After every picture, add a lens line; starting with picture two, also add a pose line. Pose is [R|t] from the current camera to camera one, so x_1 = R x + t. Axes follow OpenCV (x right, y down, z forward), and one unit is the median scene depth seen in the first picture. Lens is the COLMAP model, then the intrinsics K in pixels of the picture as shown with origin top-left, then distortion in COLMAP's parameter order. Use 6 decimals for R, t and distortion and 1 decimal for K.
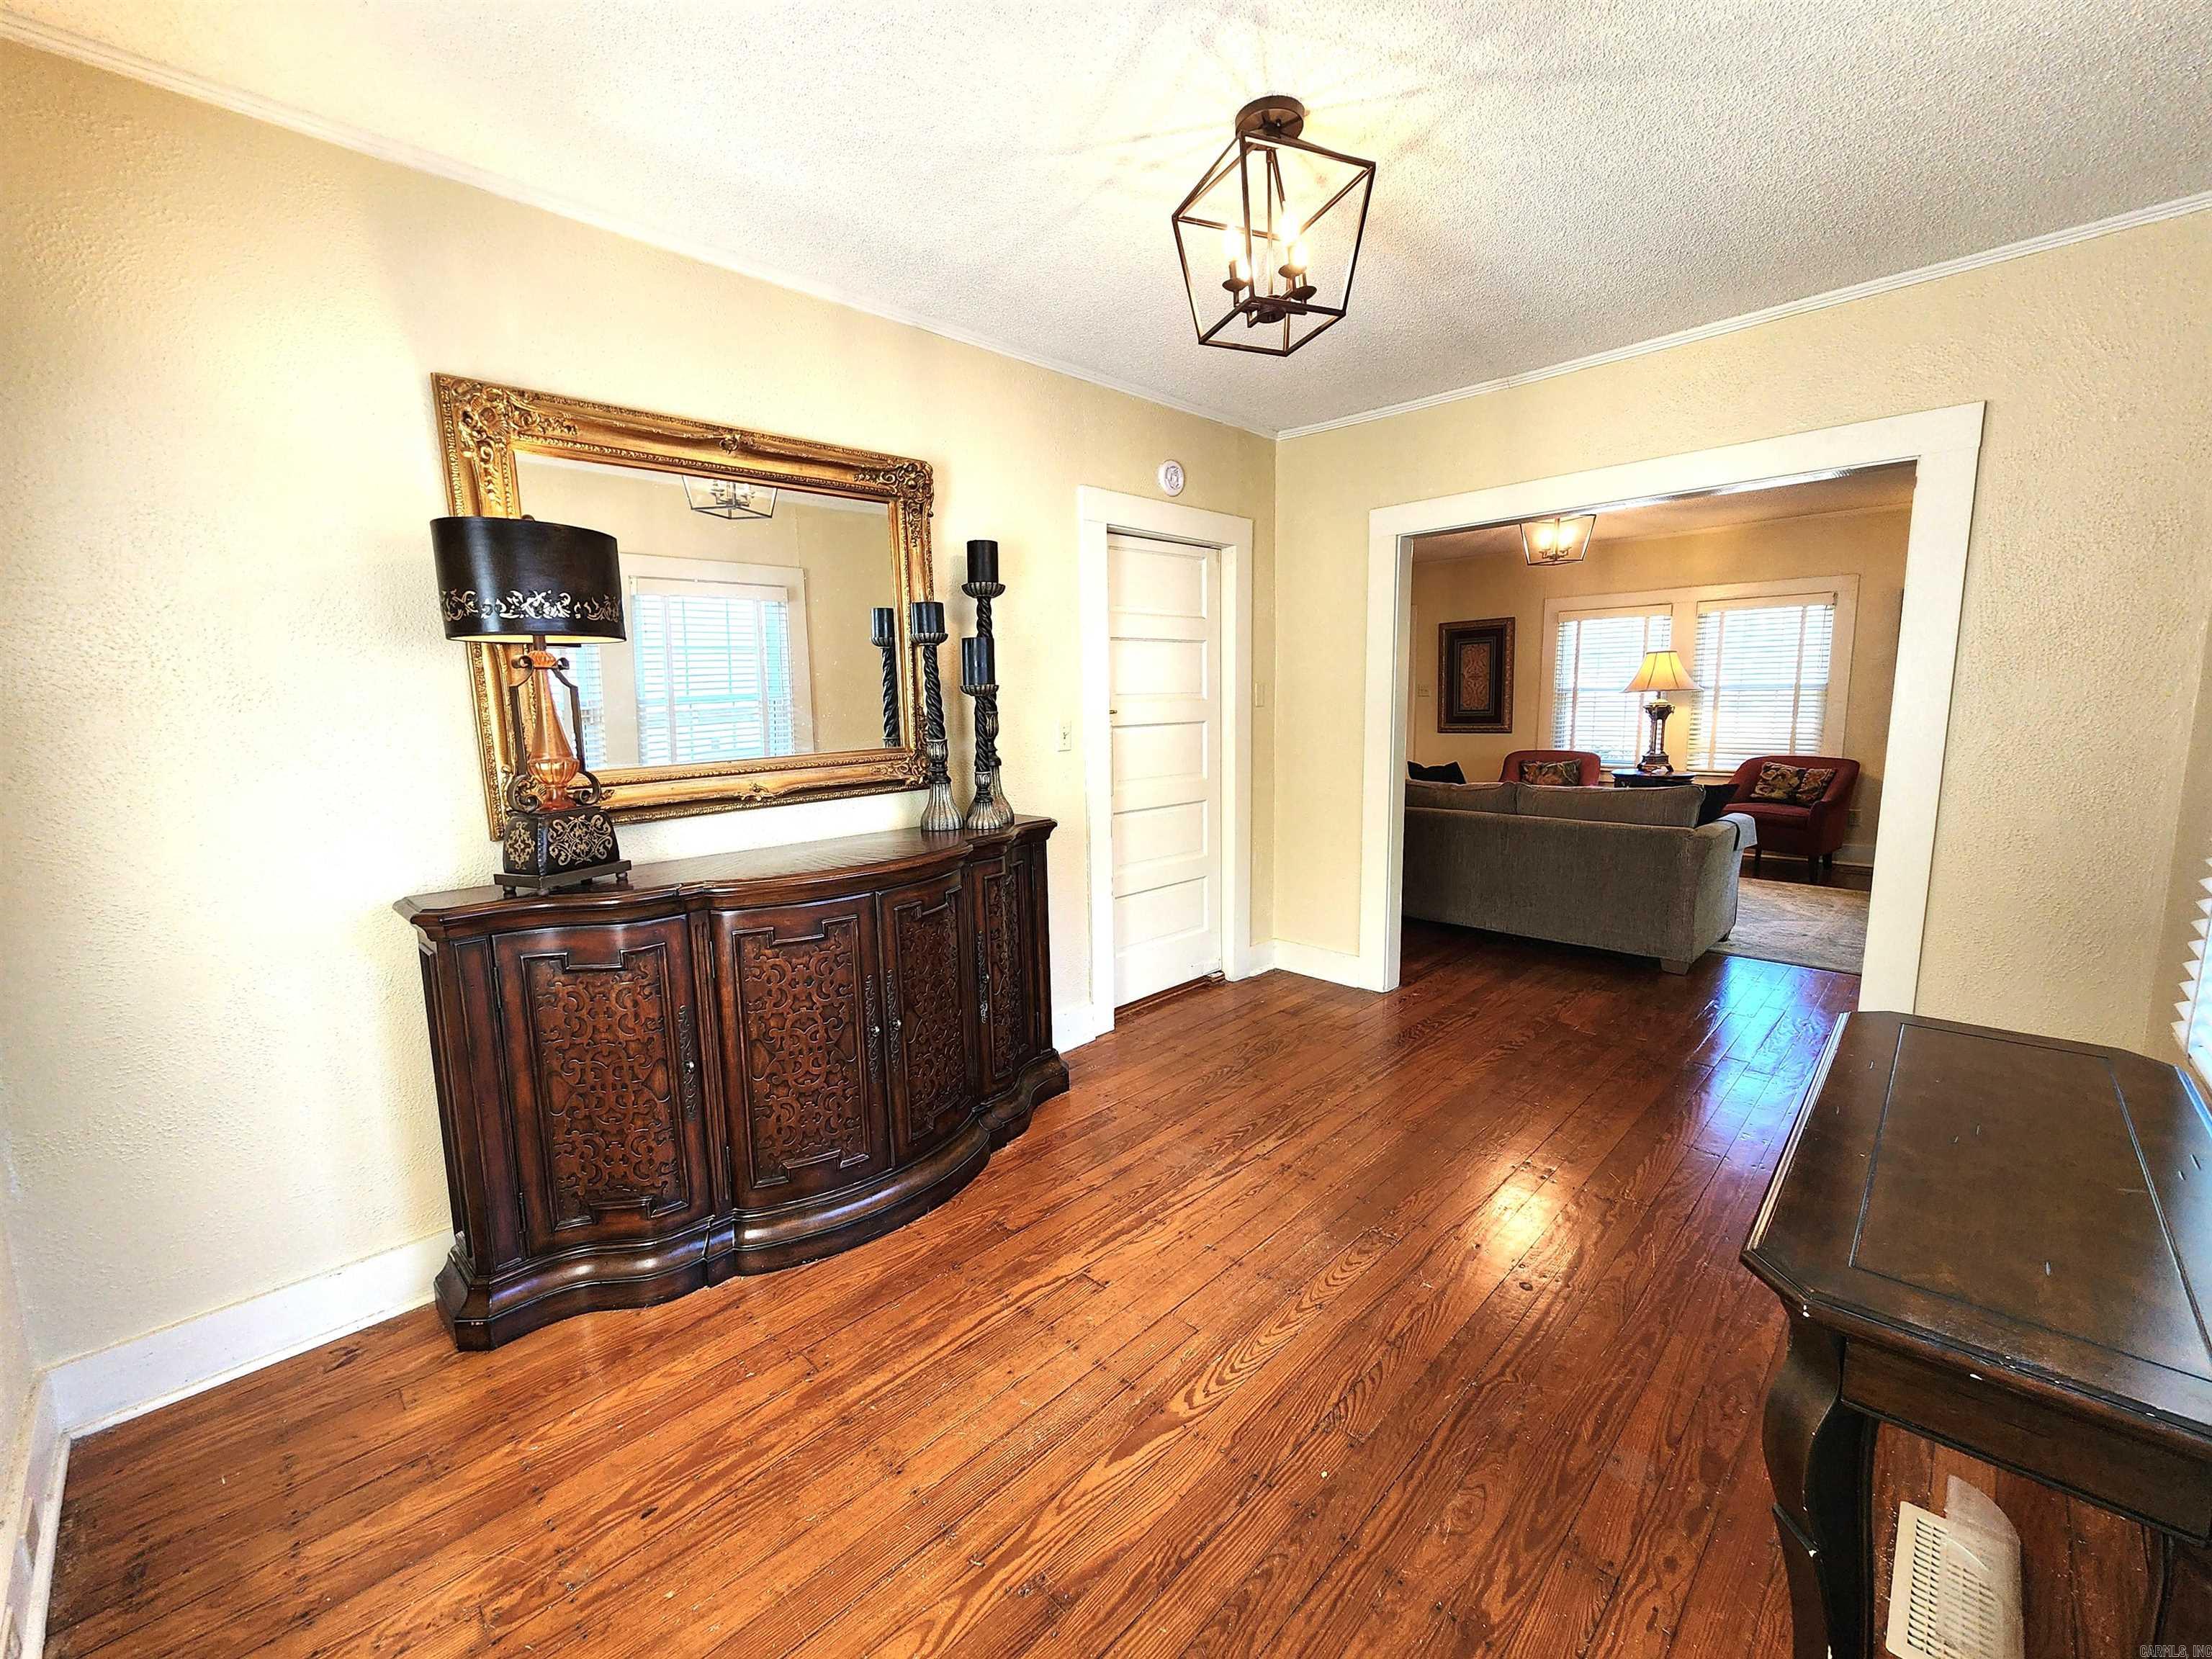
lens RADIAL K [[909.1, 0, 1091.4], [0, 909.1, 827.8], [0, 0, 1]] dist [0.001073, 0.000202]
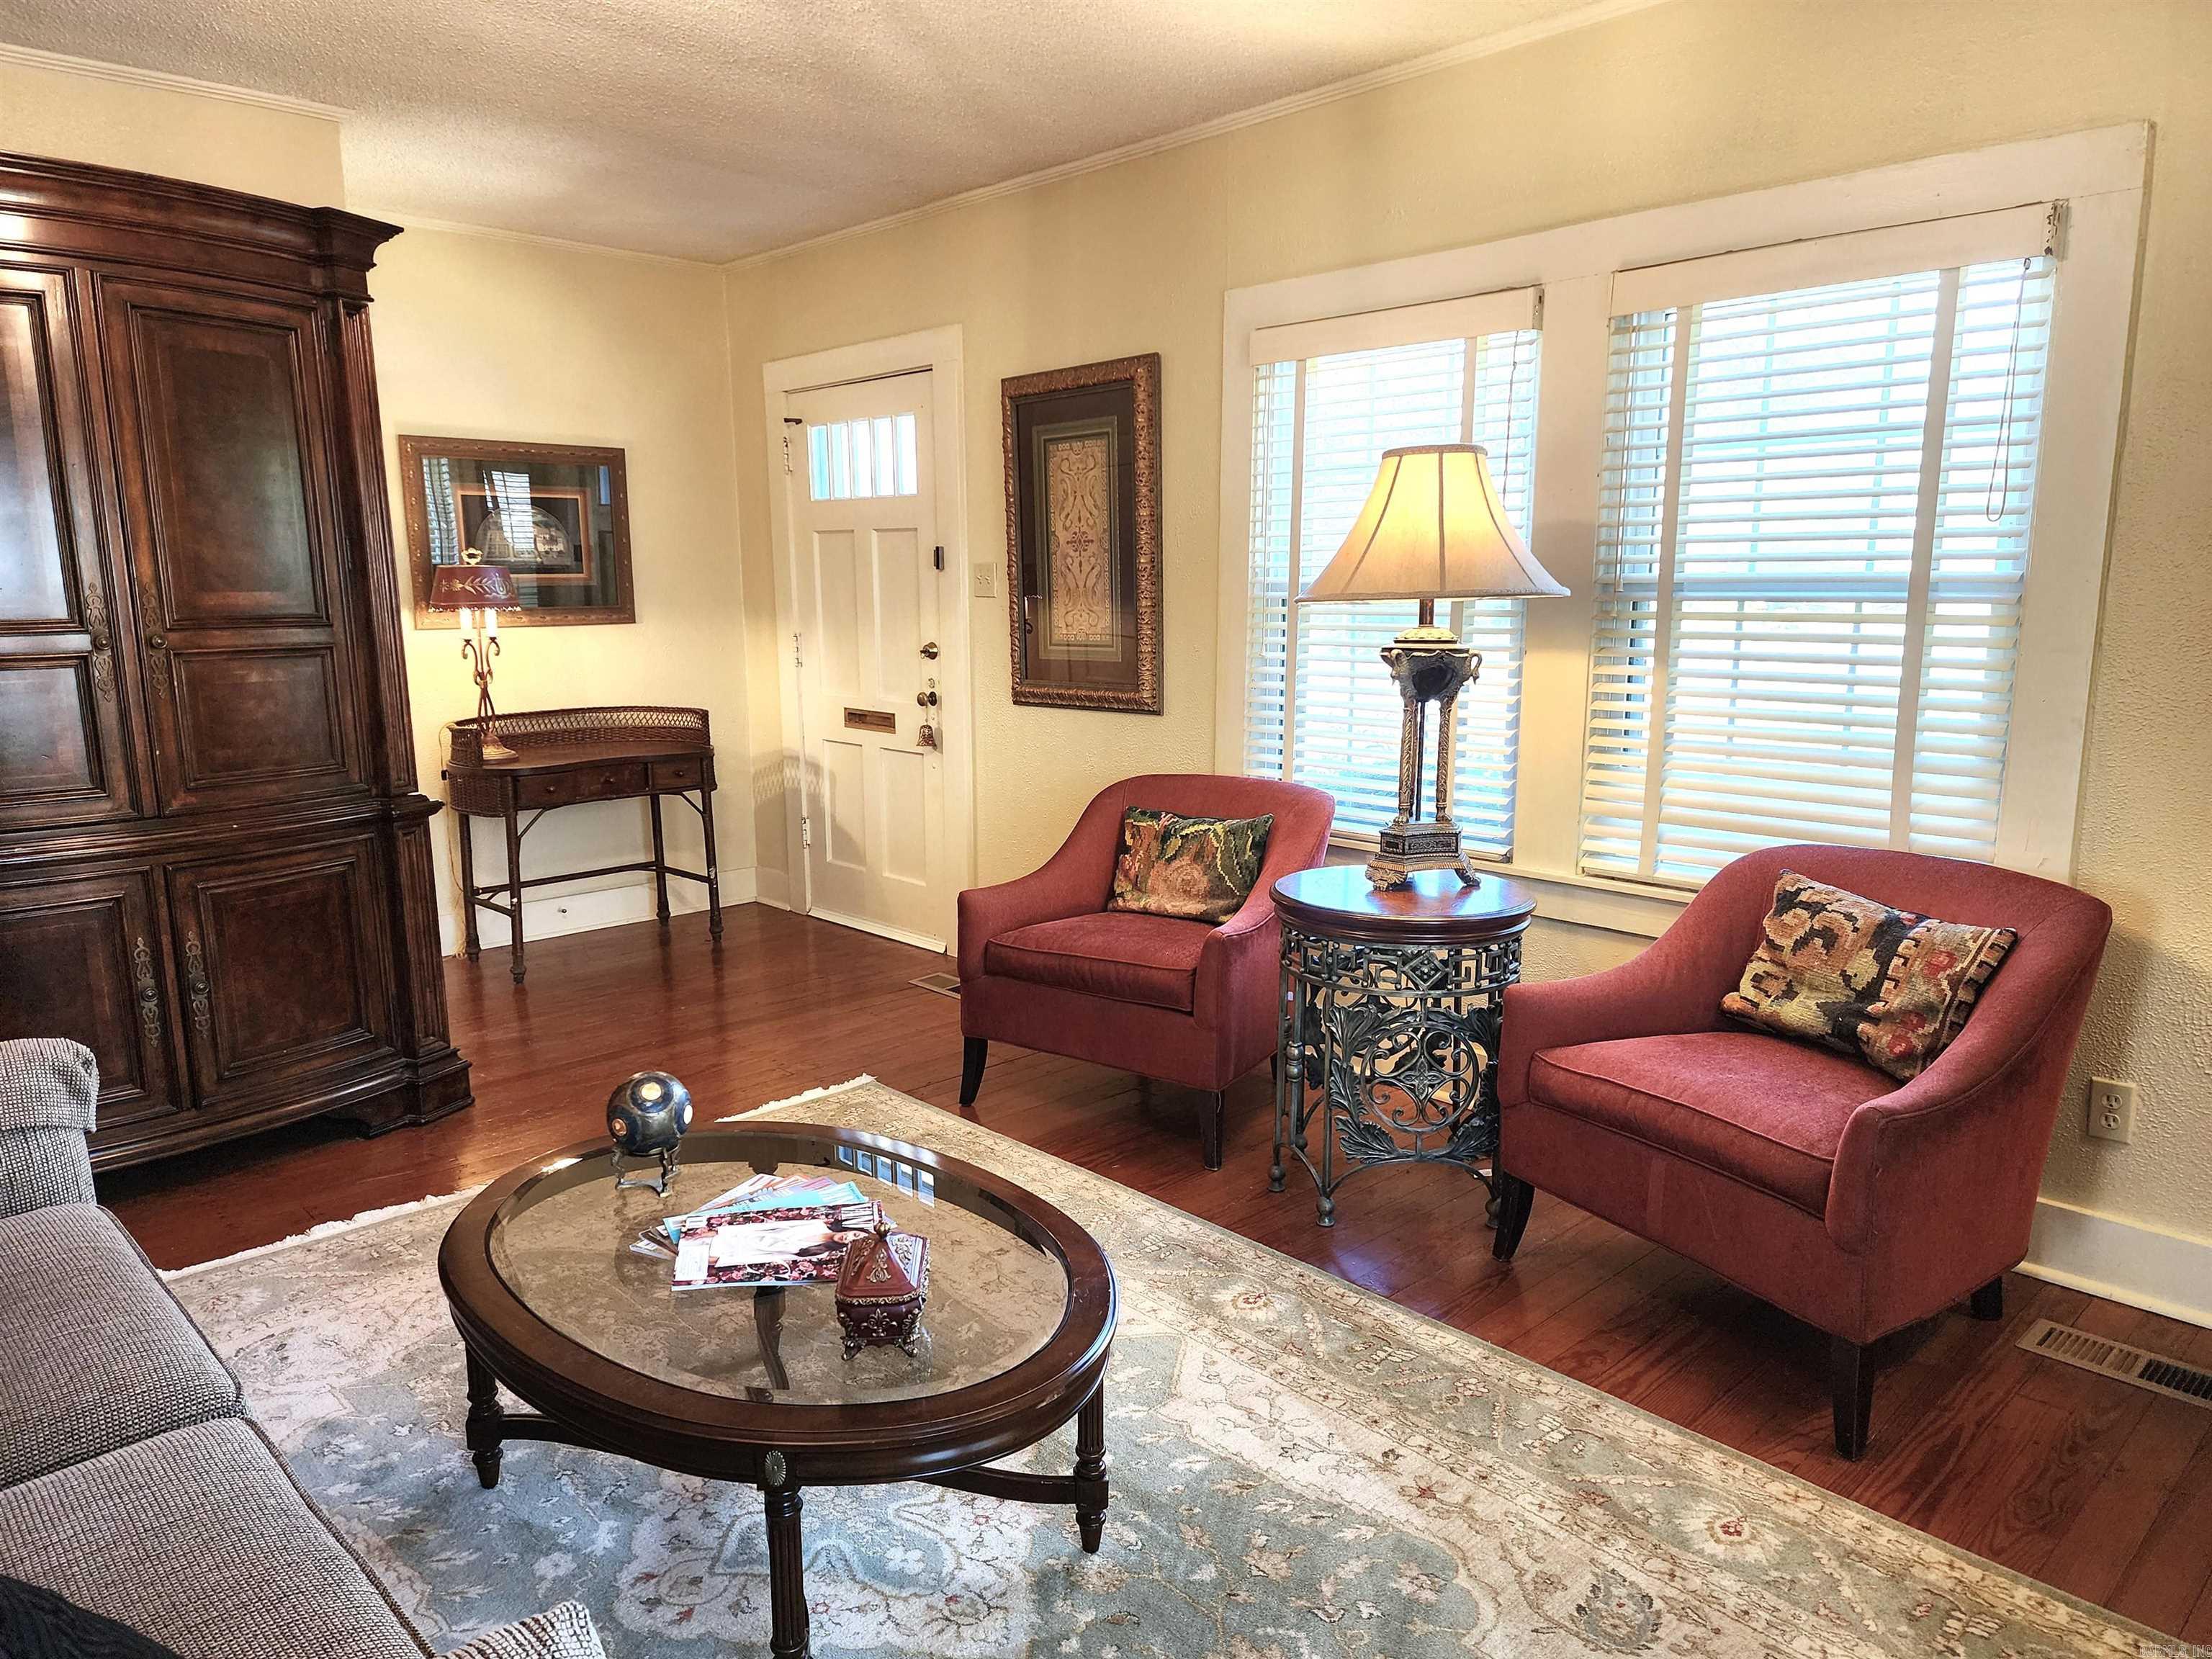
lens RADIAL K [[1490.8, 0, 1100.3], [0, 1490.8, 843.9], [0, 0, 1]] dist [0.074873, -0.015419]
pose [[0.999095, 0.023956, -0.035140, 0.512424], [-0.022763, 0.999164, 0.033953, -0.083797], [0.035924, -0.033122, 0.998805, 0.510621]]
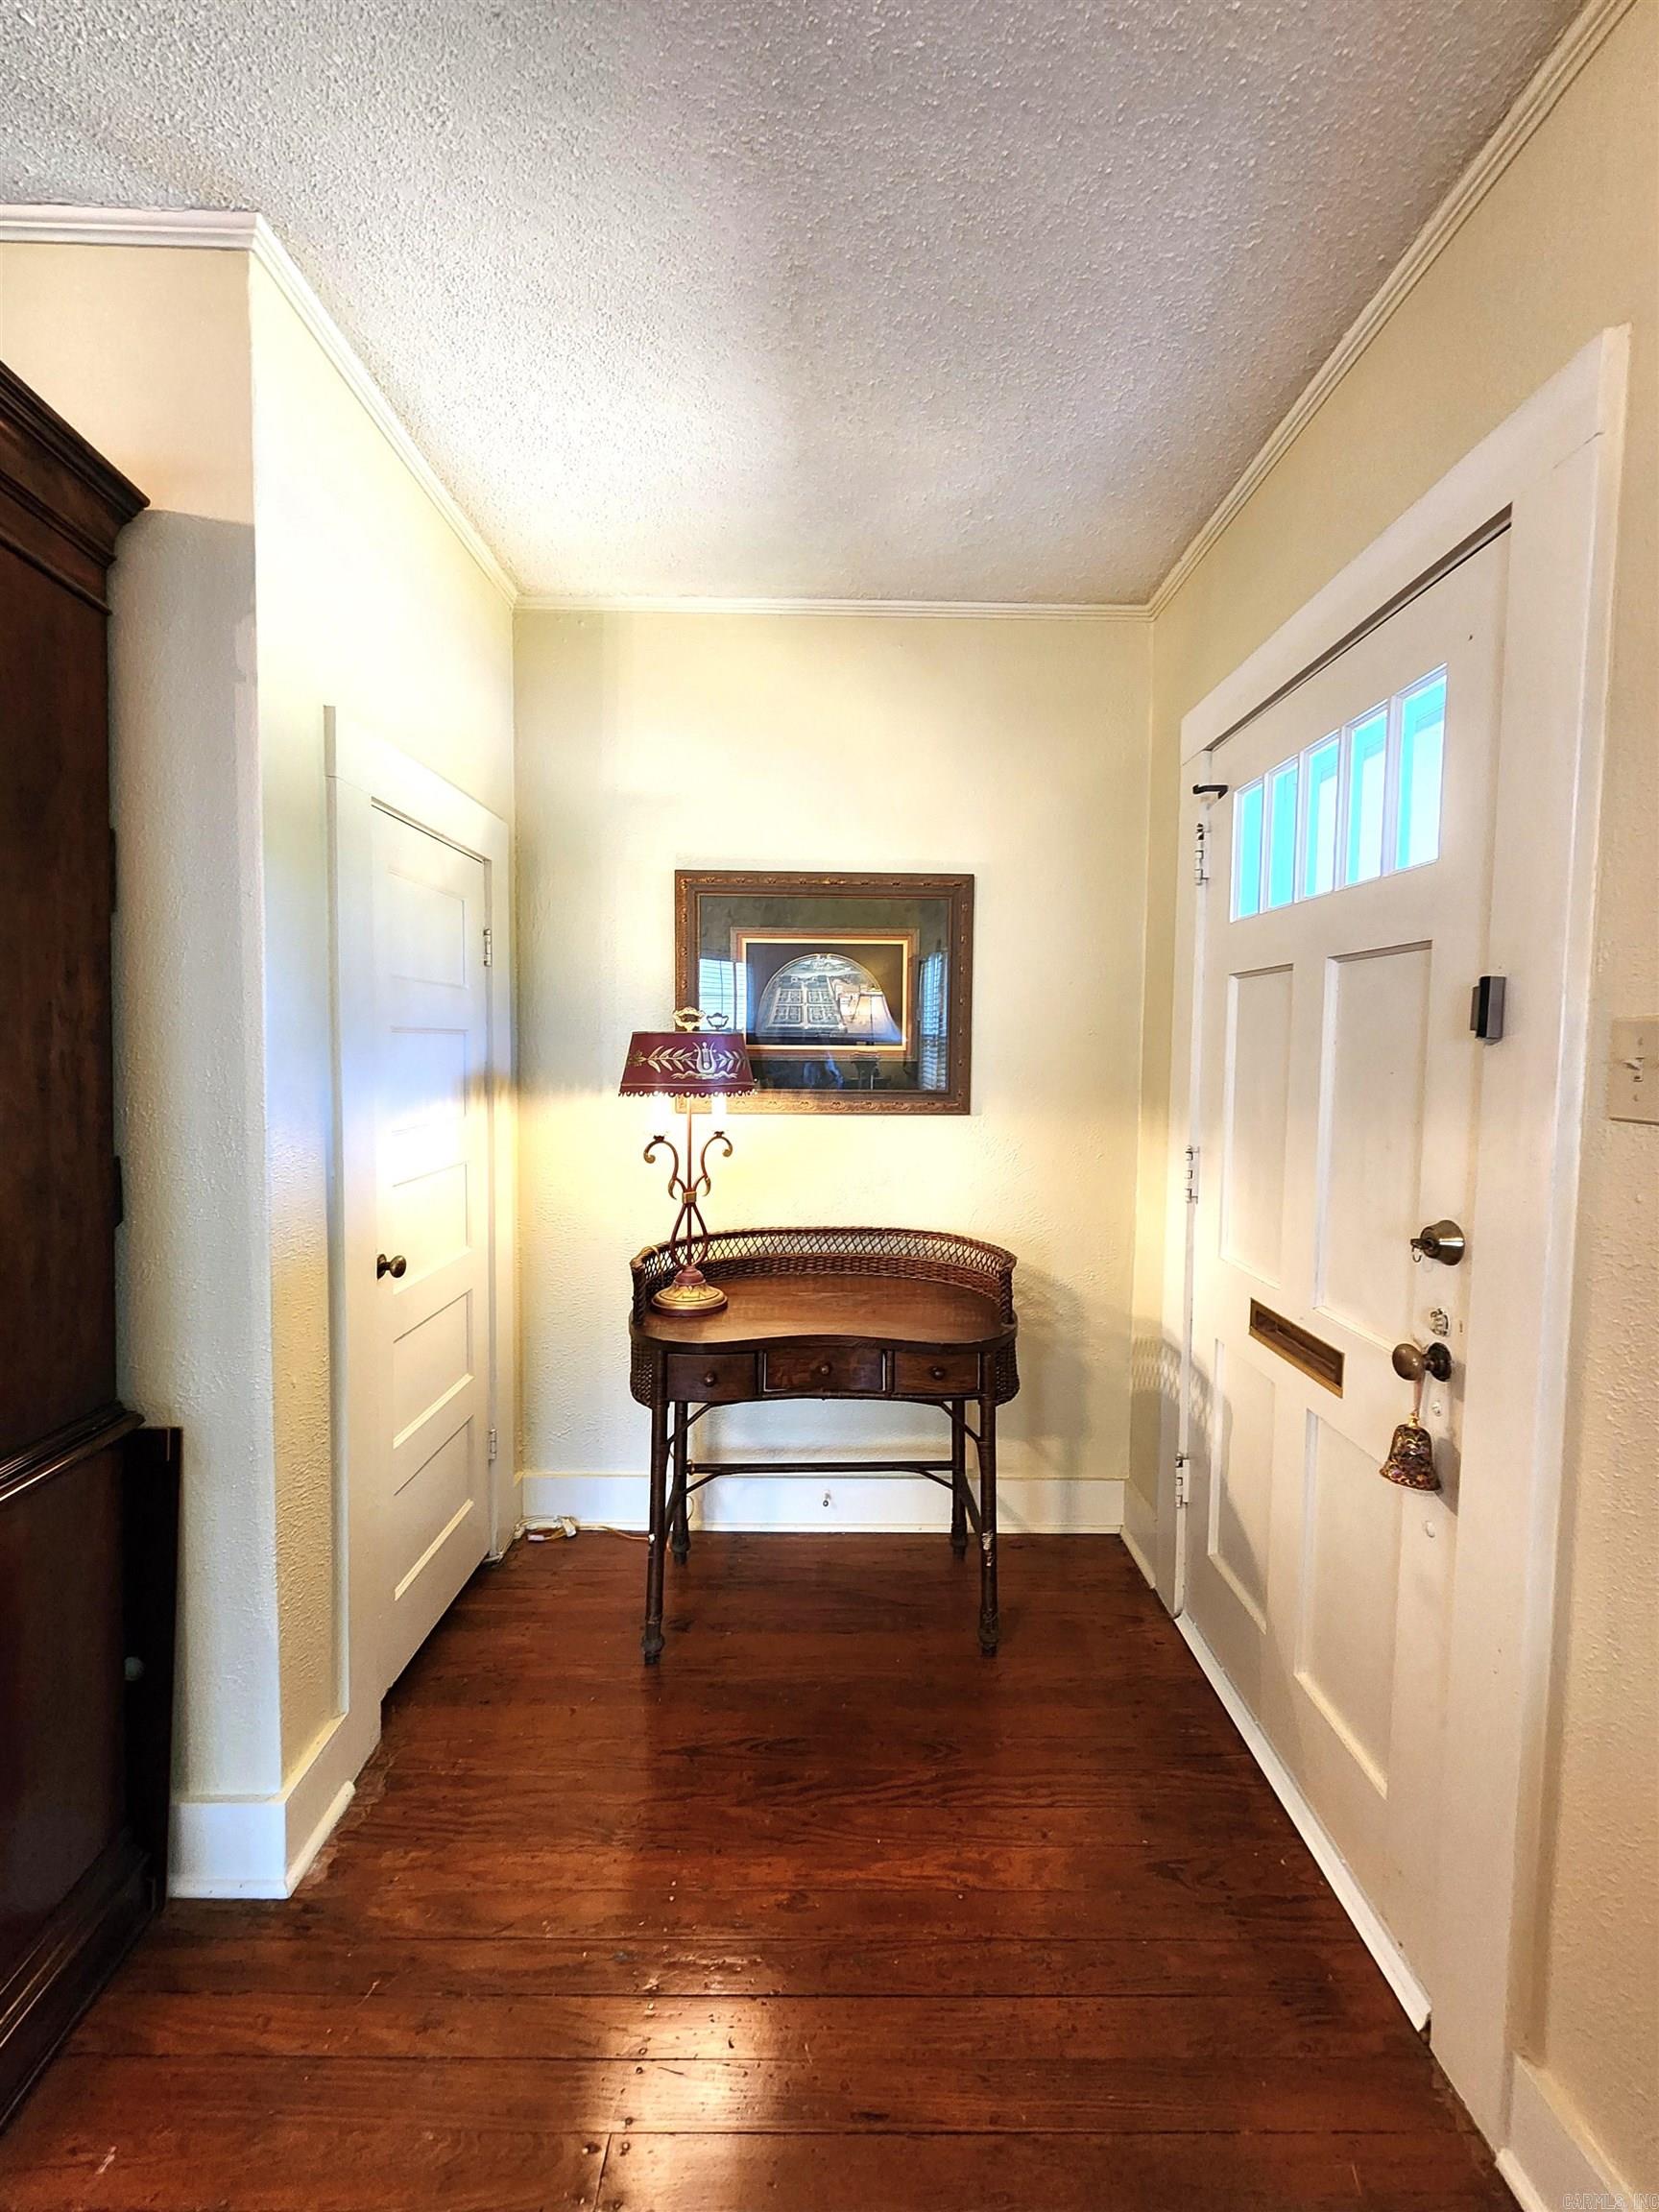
lens RADIAL K [[909.1, 0, 848.7], [0, 909.1, 1102.1], [0, 0, 1]] dist [0.001073, 0.000202]
pose [[0.711998, 0.073751, -0.698298, 0.443455], [-0.131780, 0.990833, -0.029719, -0.154506], [0.689705, 0.113181, 0.715190, 1.009977]]
